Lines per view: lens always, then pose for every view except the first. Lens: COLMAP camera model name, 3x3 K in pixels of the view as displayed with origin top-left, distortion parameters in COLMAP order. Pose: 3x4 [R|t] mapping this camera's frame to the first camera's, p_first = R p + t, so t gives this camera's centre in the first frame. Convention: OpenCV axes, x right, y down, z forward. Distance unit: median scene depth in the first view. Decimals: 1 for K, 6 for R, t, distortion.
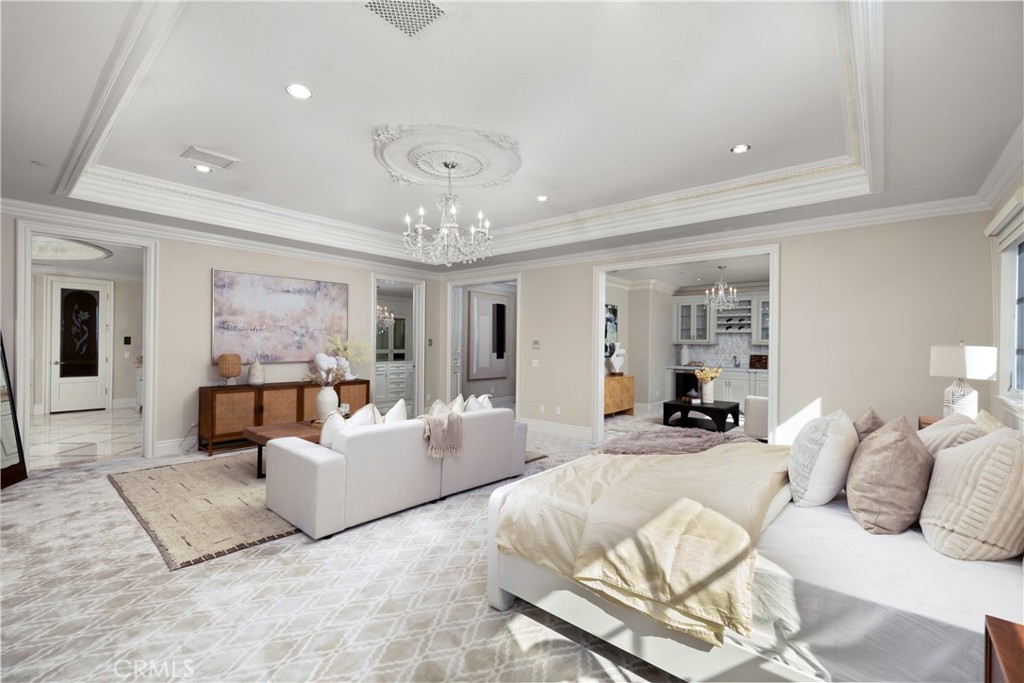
lens RADIAL K [[433.3, 0, 516.6], [0, 433.3, 344.5], [0, 0, 1]] dist [0.000454, 0.000242]
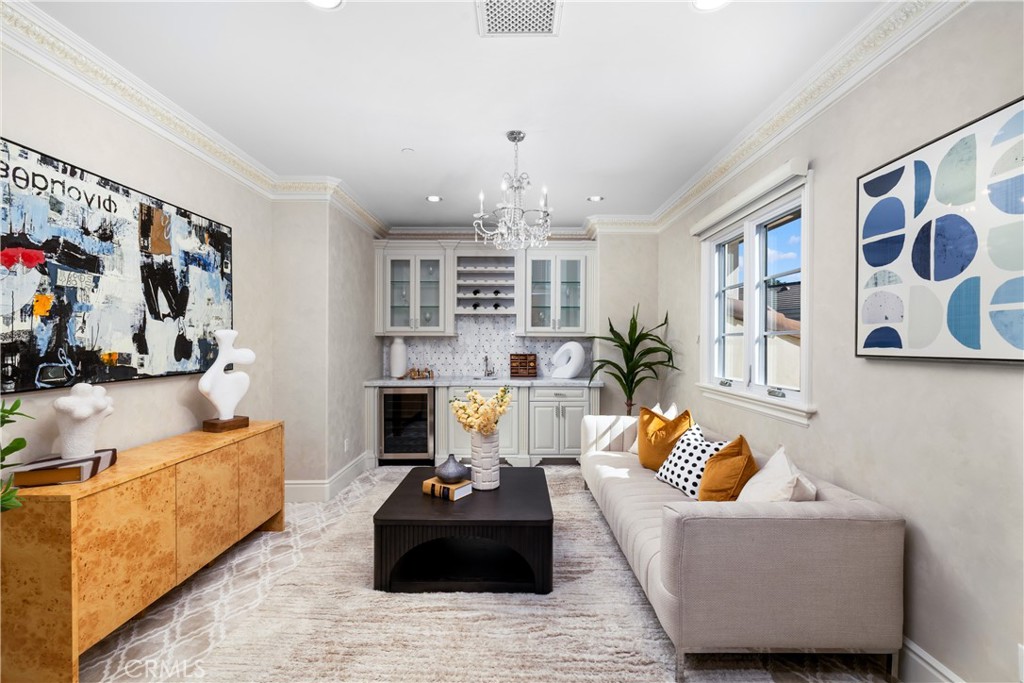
lens RADIAL K [[433.3, 0, 516.6], [0, 433.3, 344.5], [0, 0, 1]] dist [0.000454, 0.000242]
pose [[0.756635, -0.013824, 0.653691, 0.170933], [0.008710, 0.999901, 0.011064, 0.004871], [-0.653779, -0.002678, 0.756681, 0.559737]]
